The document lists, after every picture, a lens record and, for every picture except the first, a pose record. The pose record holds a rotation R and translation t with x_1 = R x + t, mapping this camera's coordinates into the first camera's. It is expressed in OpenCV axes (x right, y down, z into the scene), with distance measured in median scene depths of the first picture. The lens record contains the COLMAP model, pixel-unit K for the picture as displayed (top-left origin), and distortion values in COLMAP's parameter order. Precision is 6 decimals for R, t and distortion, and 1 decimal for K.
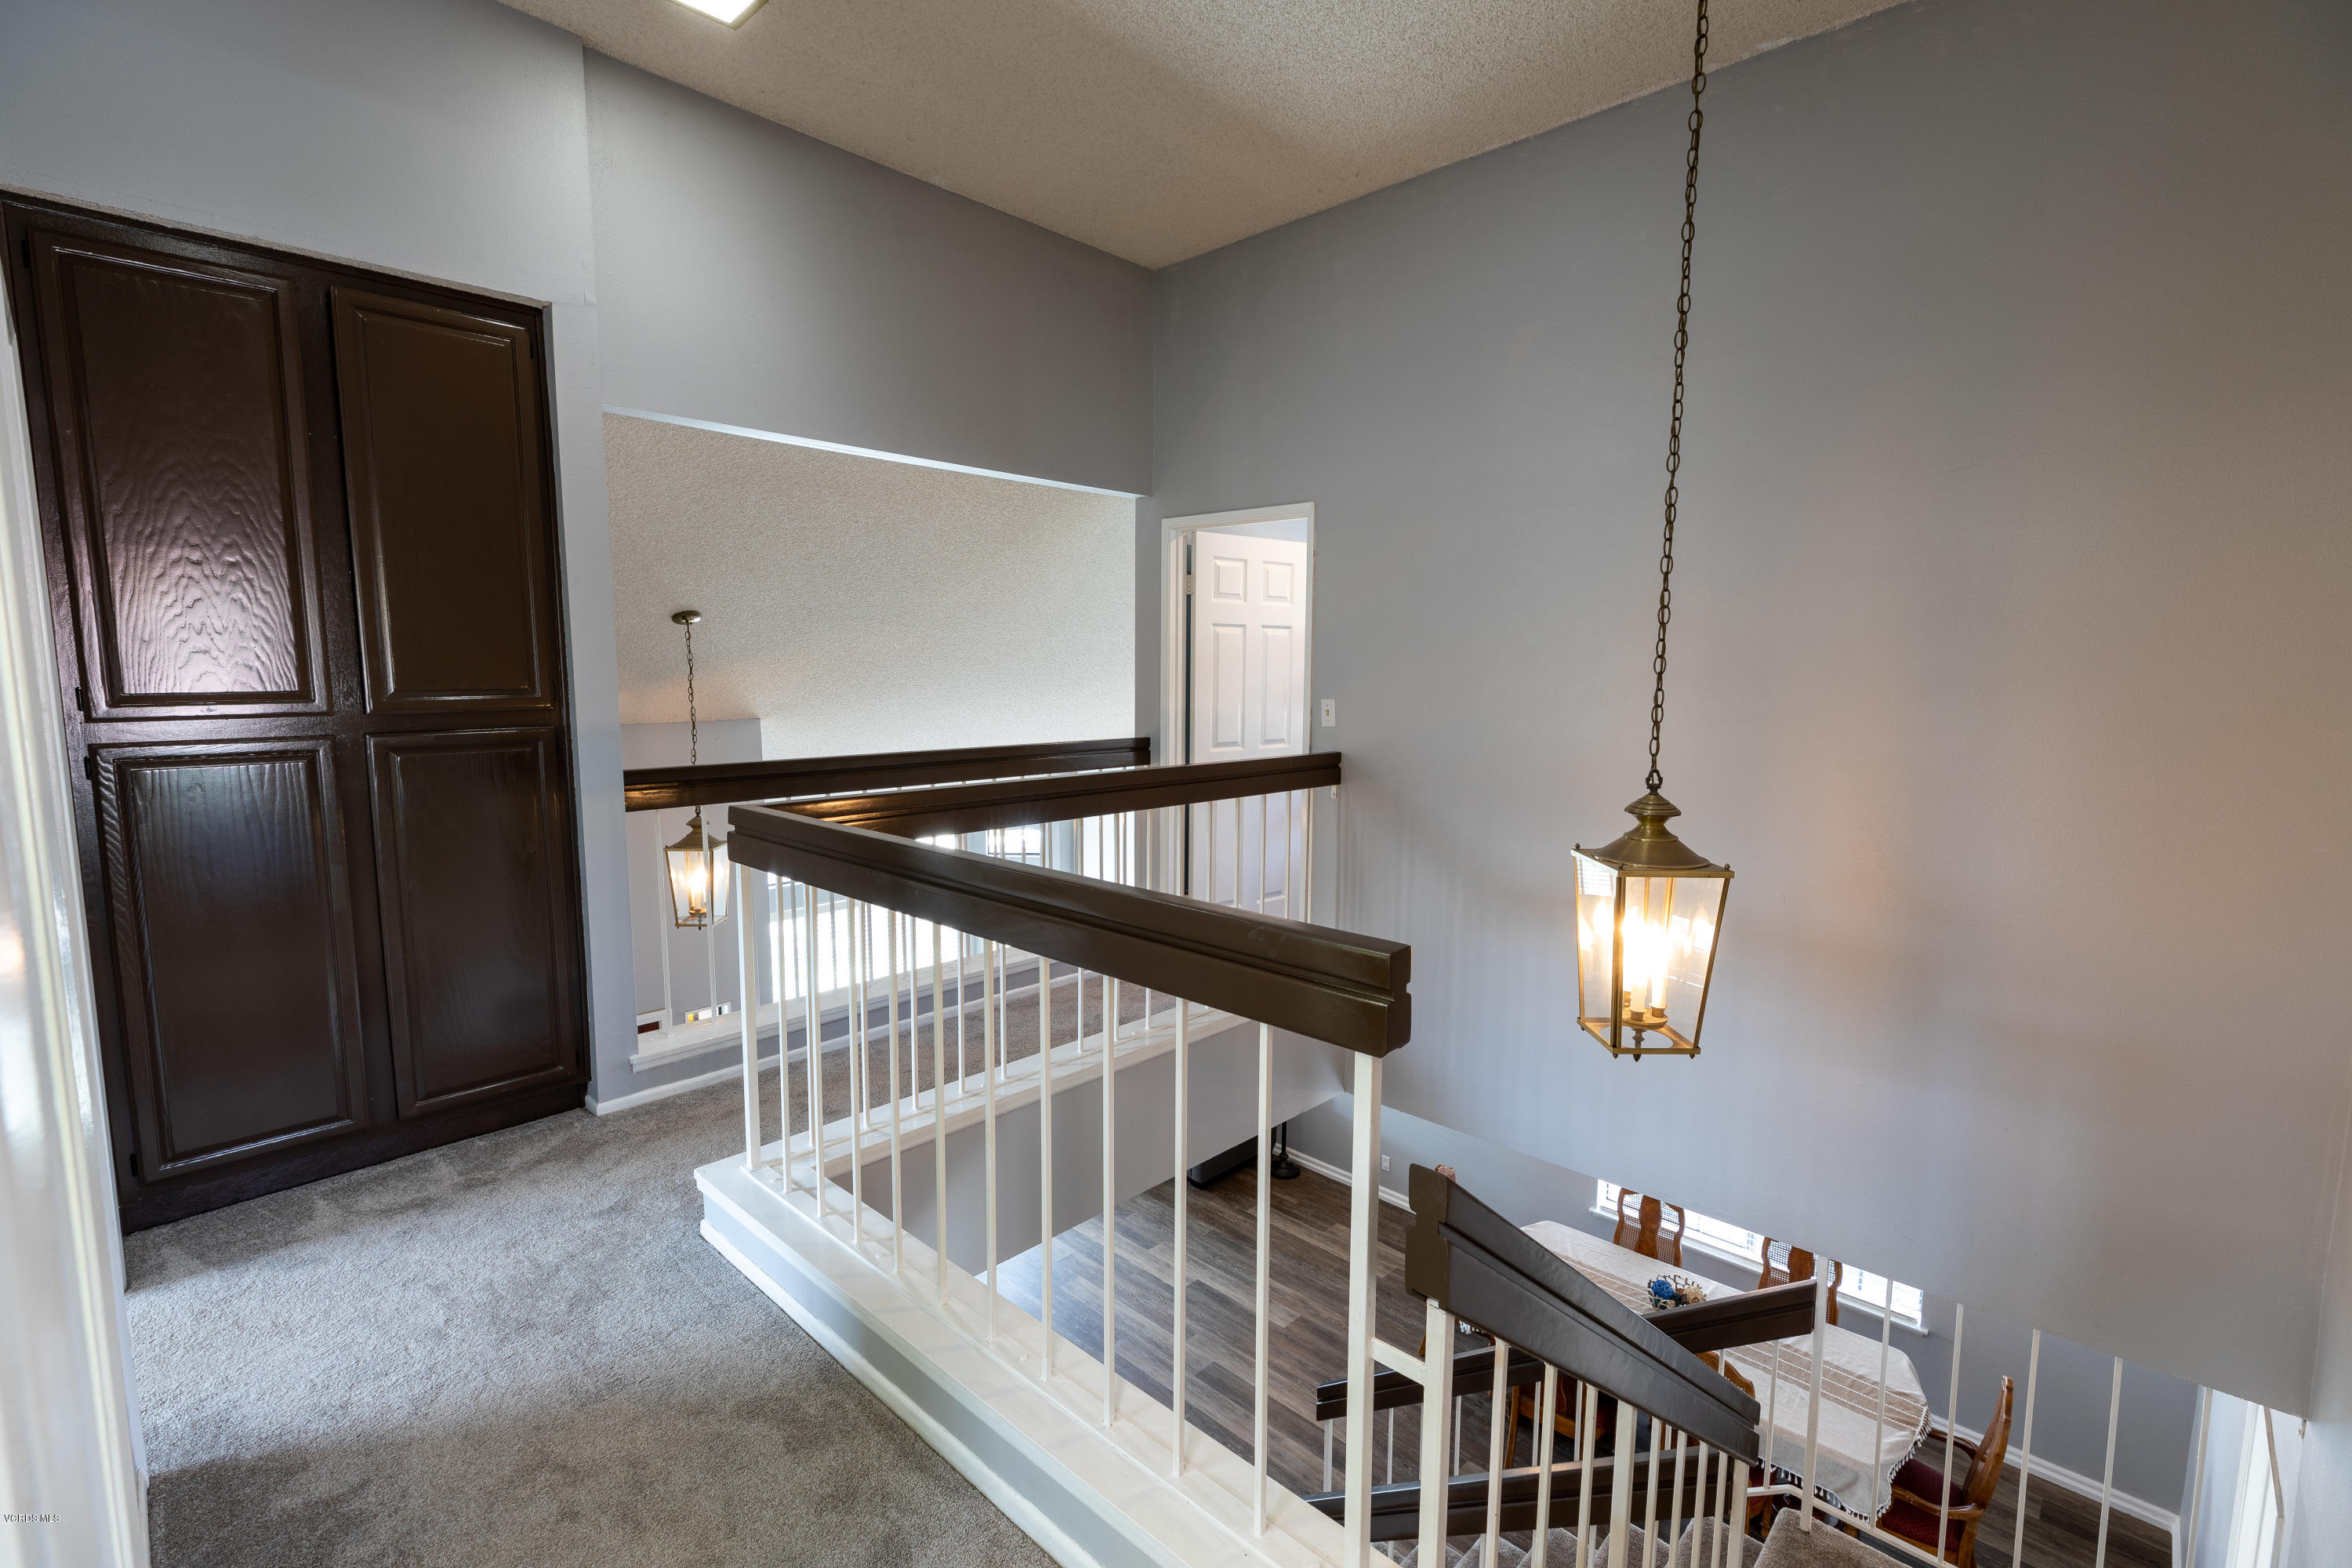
lens RADIAL K [[1045.4, 0, 1170.1], [0, 1045.4, 780.6], [0, 0, 1]] dist [0.003800, -0.000397]
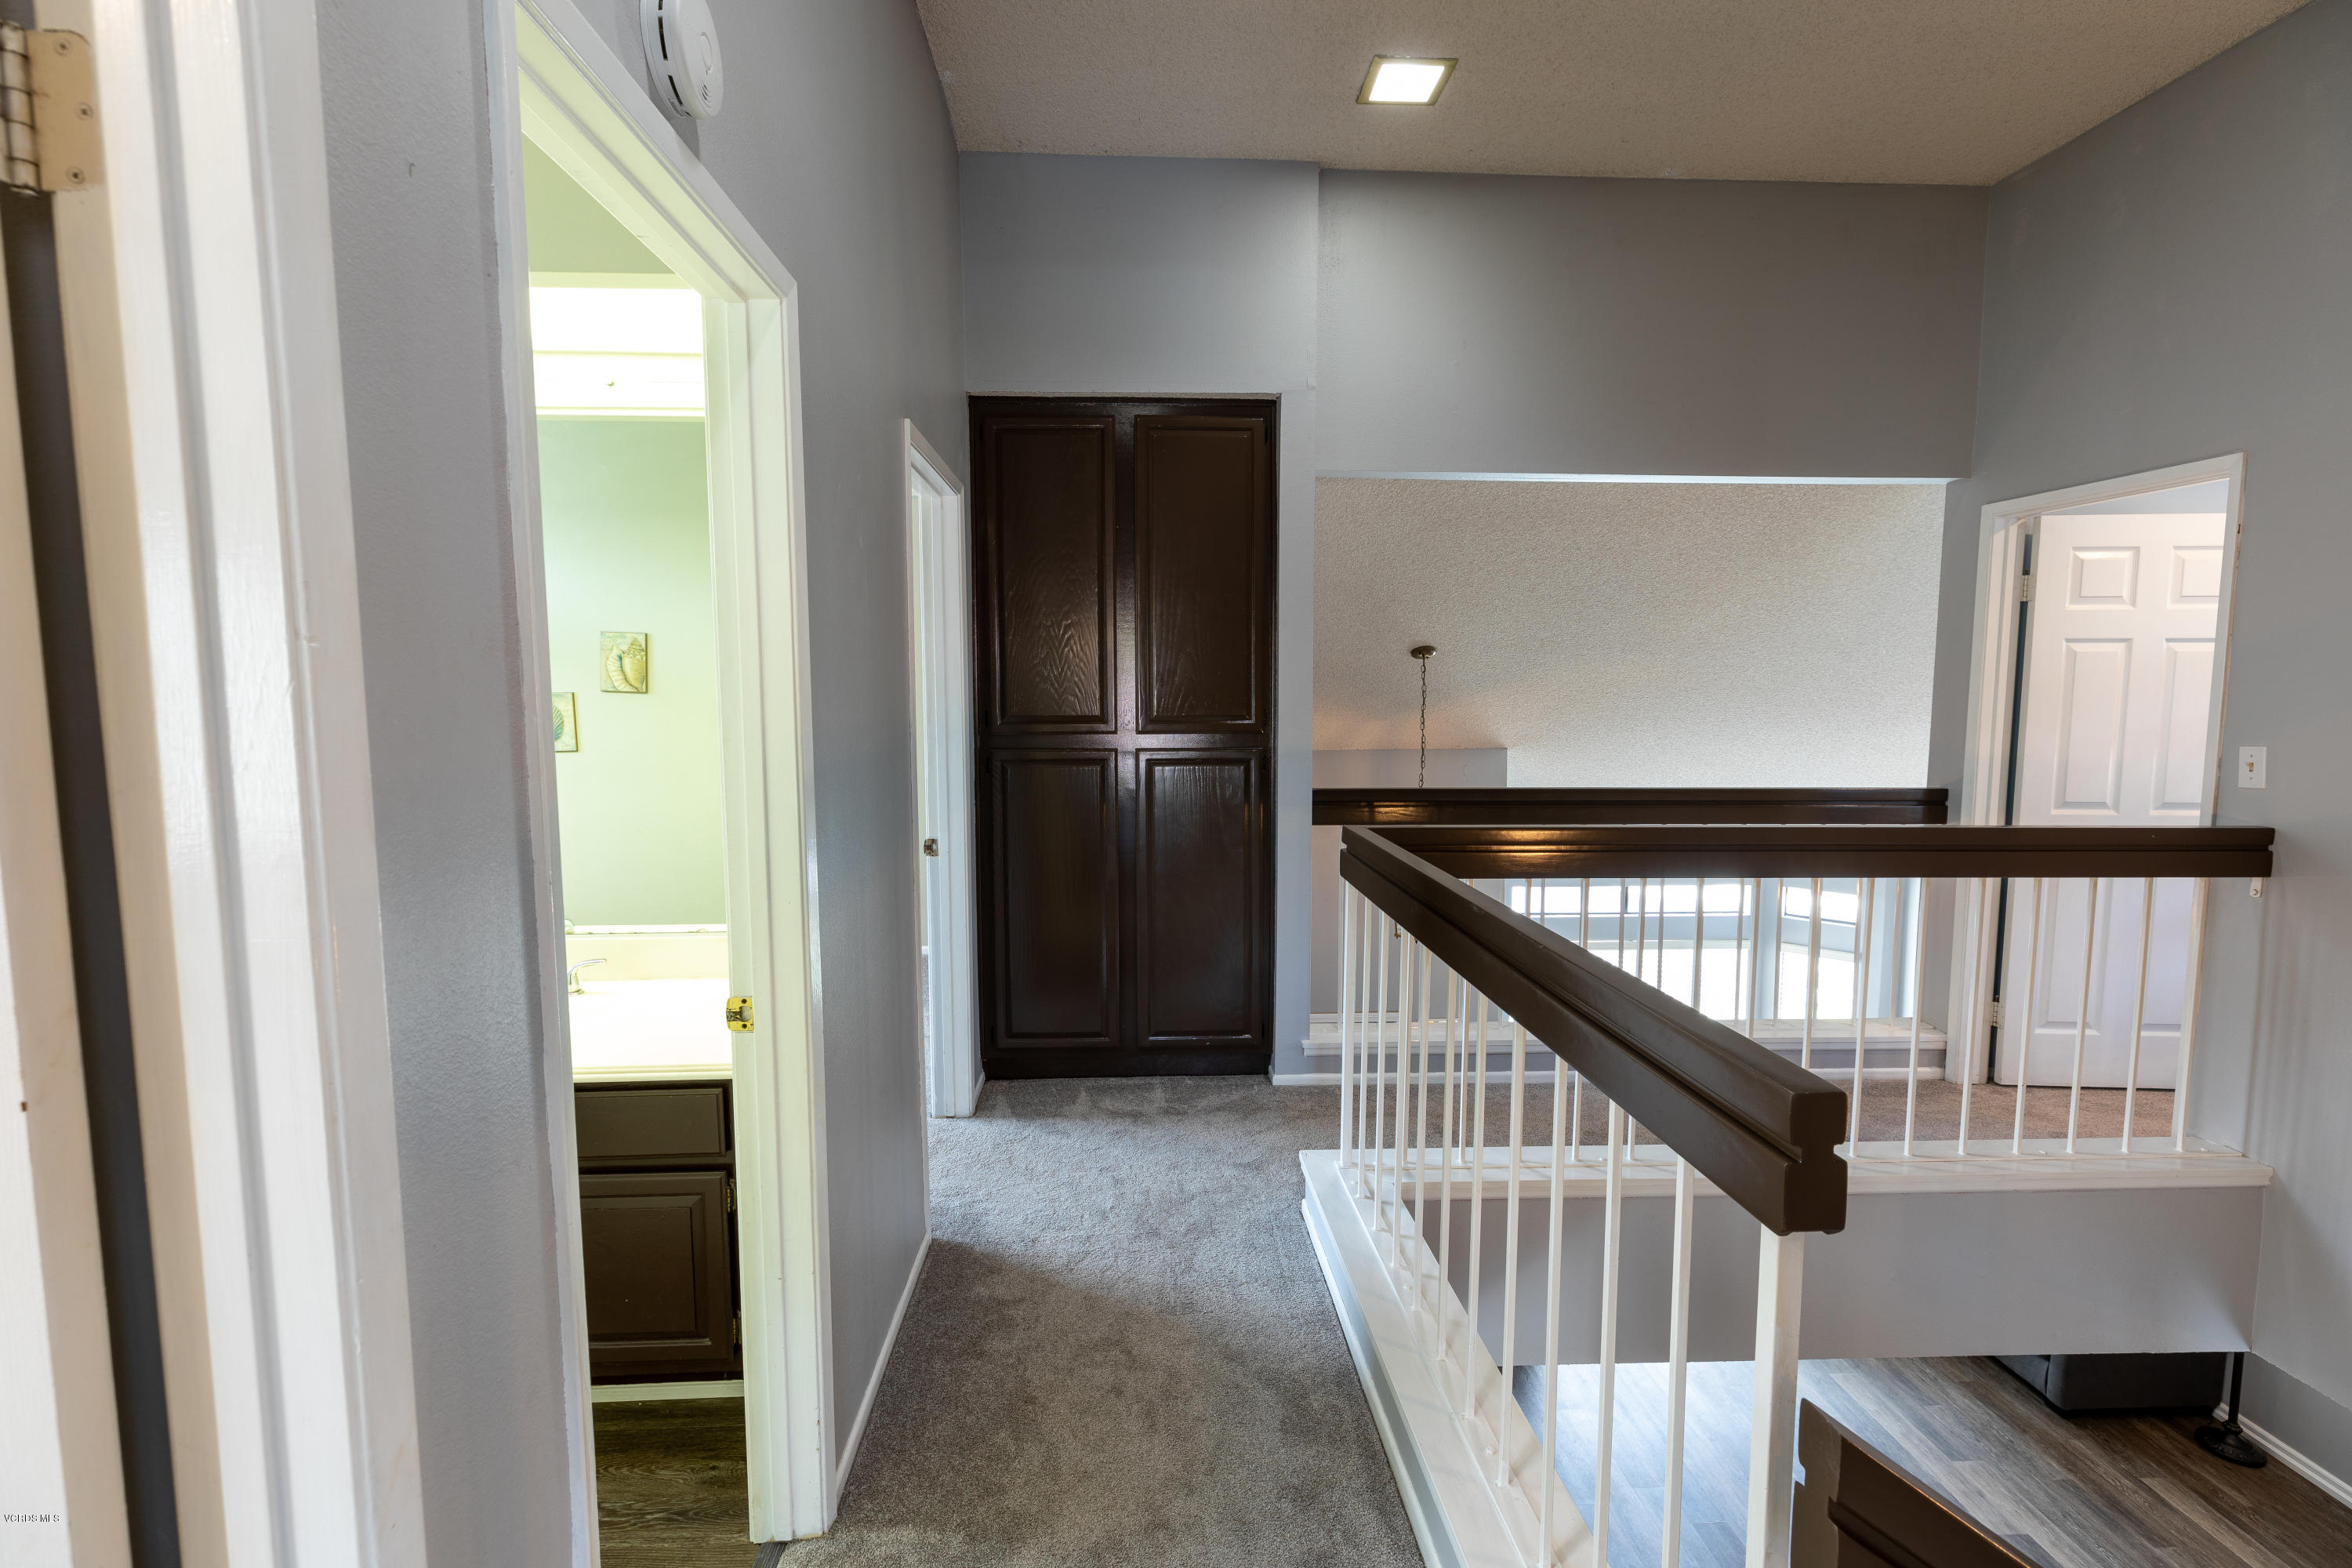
lens RADIAL K [[1045.4, 0, 1170.1], [0, 1045.4, 780.6], [0, 0, 1]] dist [0.003800, -0.000397]
pose [[0.723768, 0.054453, -0.687891, 0.162681], [-0.074845, 0.997195, 0.000189, -0.007688], [0.685972, 0.051348, 0.725814, 0.072380]]
